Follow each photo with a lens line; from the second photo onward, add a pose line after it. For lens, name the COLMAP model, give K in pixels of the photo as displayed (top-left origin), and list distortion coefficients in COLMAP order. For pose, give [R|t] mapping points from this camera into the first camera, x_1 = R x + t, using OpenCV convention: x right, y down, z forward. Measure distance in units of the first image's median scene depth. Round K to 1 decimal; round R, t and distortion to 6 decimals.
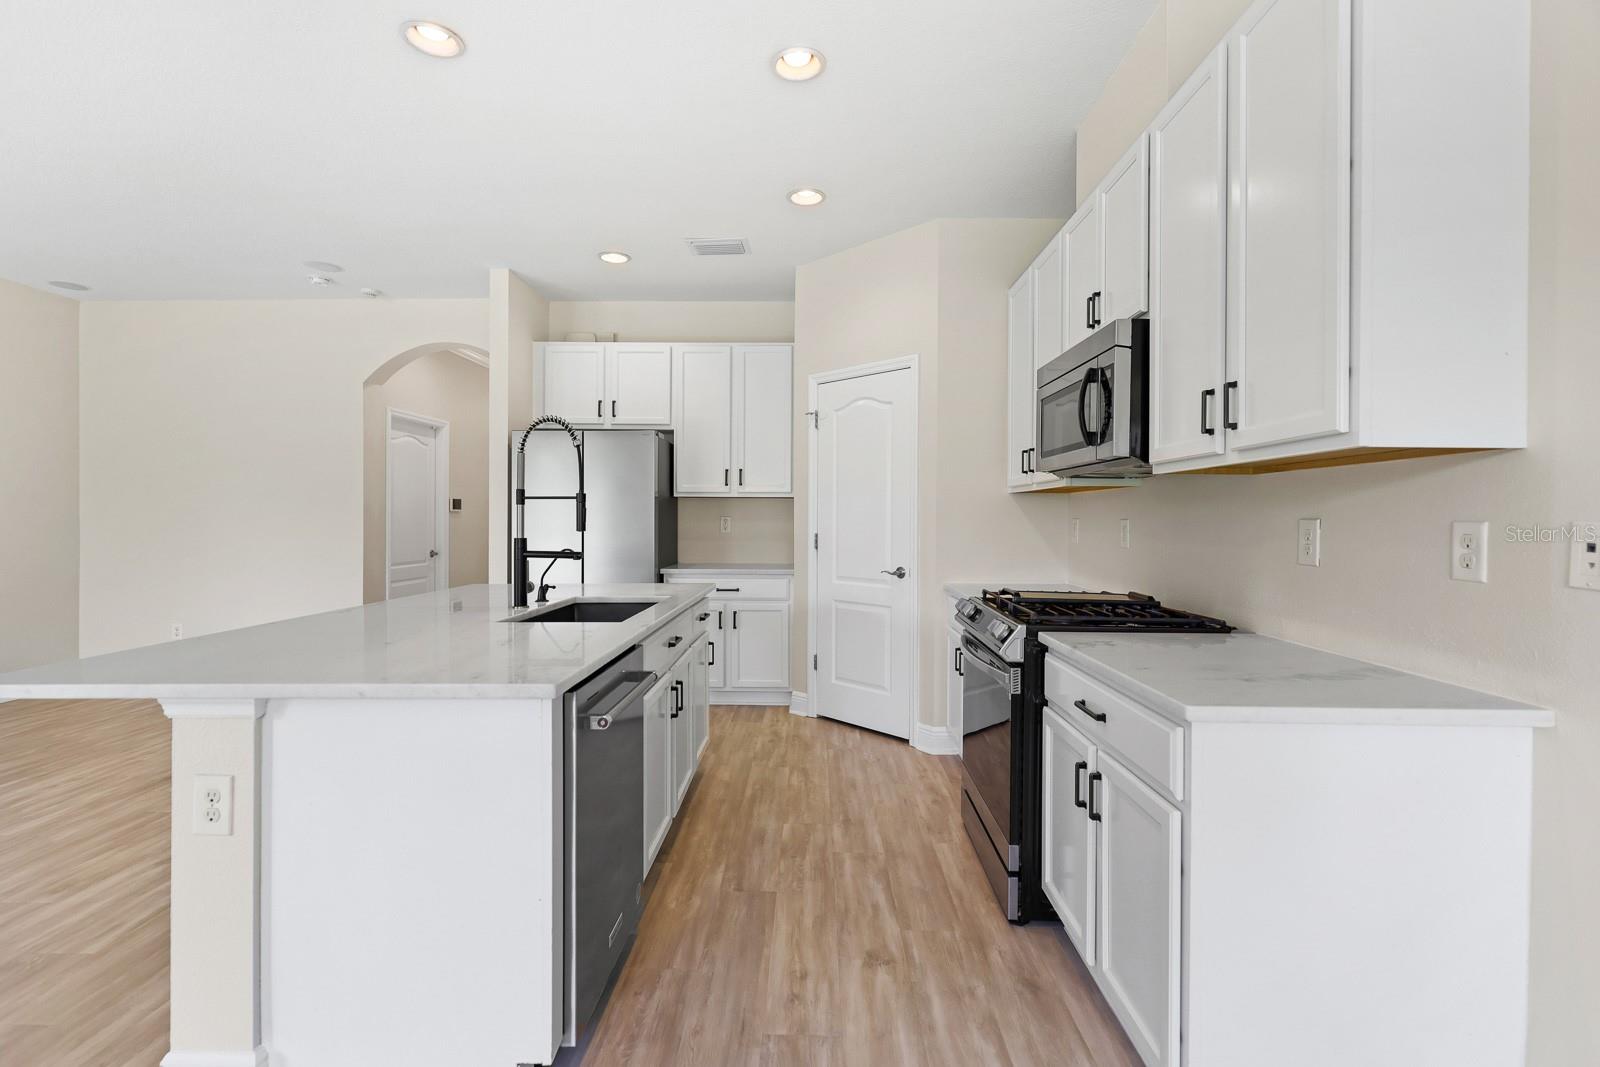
lens RADIAL K [[724.6, 0, 800.6], [0, 724.6, 521.1], [0, 0, 1]] dist [-0.002964, 0.000597]
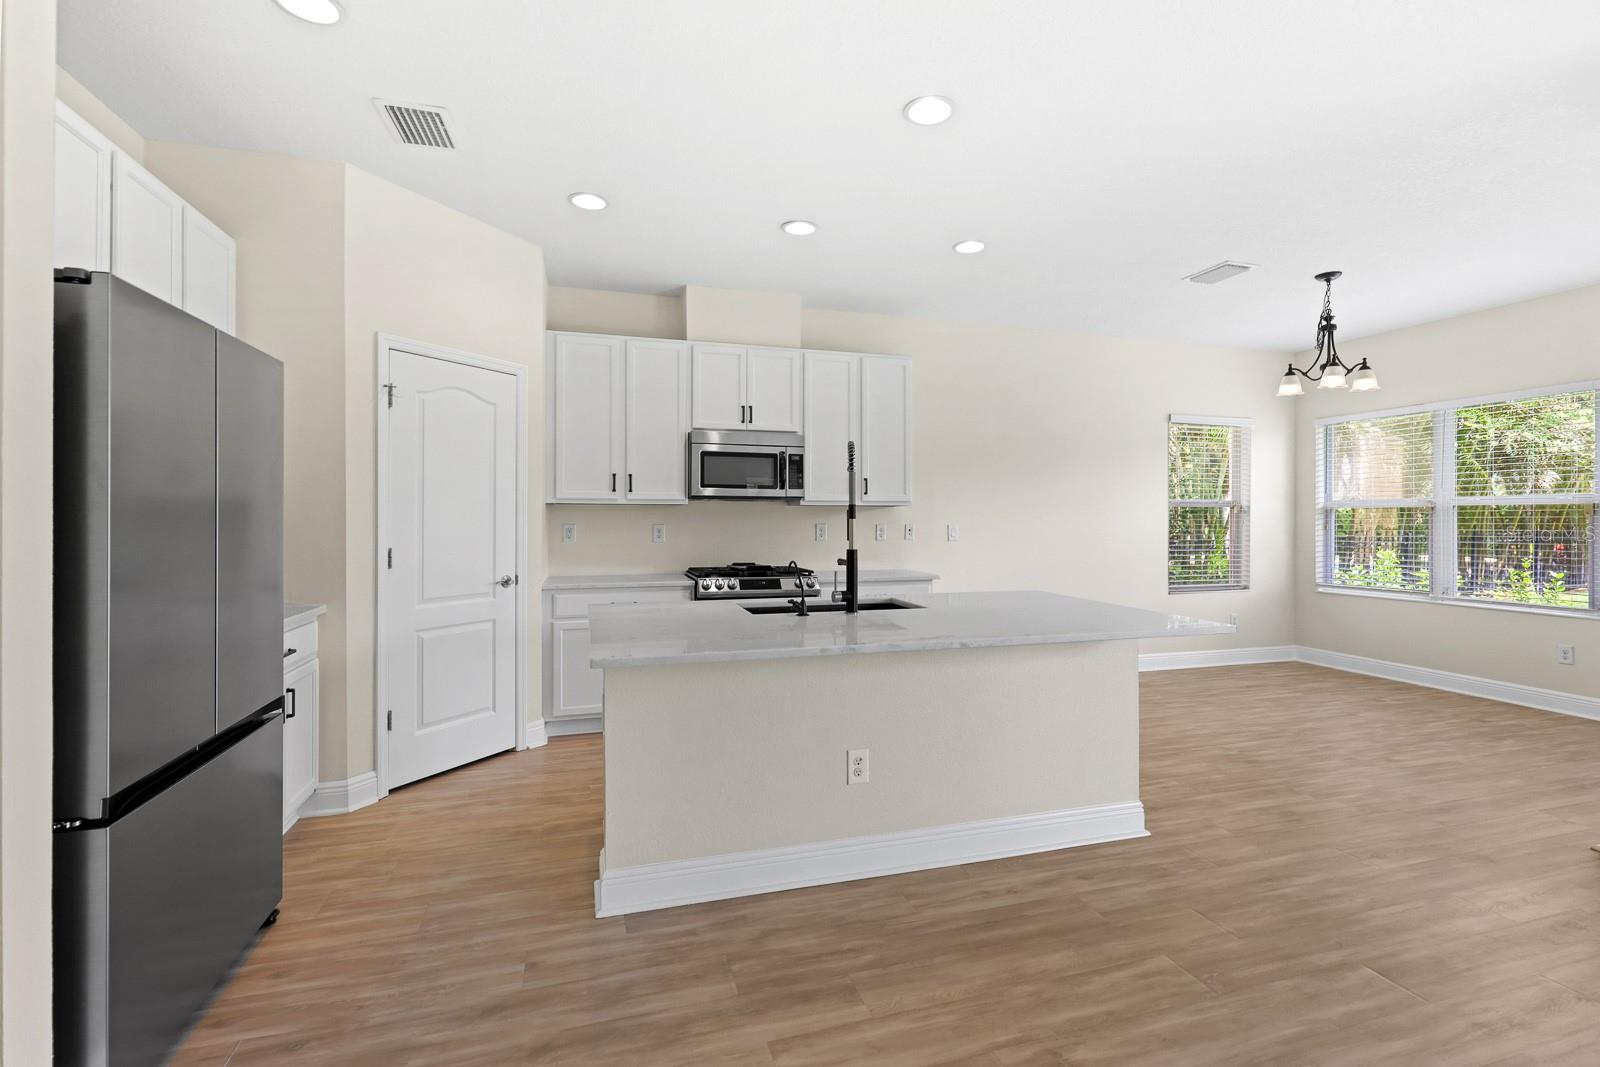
lens RADIAL K [[724.6, 0, 804.6], [0, 724.6, 519.2], [0, 0, 1]] dist [-0.002964, 0.000597]
pose [[-0.308197, -0.005618, 0.951306, -1.154585], [0.001686, 0.999978, 0.006452, -0.023939], [-0.951321, 0.003593, -0.308181, 1.157571]]
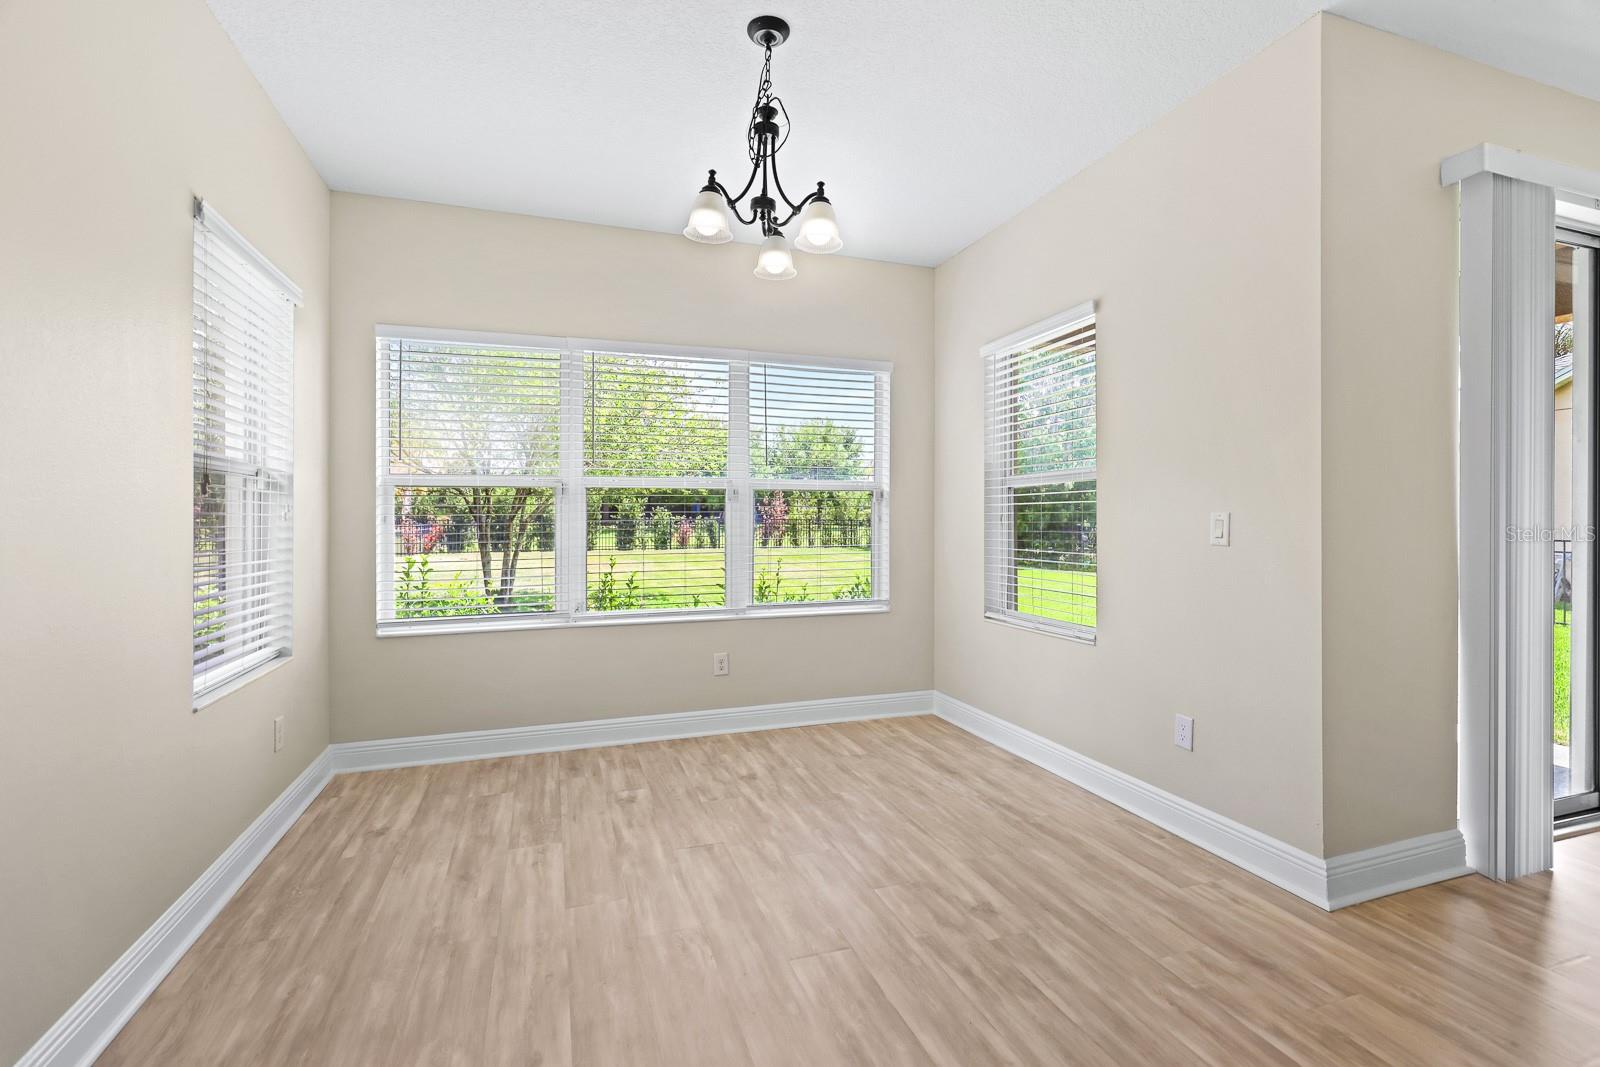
lens RADIAL K [[724.6, 0, 801.6], [0, 724.6, 521.6], [0, 0, 1]] dist [-0.002964, 0.000597]
pose [[-0.937259, -0.000285, -0.348635, 0.106410], [-0.002687, 0.999976, 0.006404, 0.005739], [0.348624, 0.006939, -0.937237, 0.449884]]
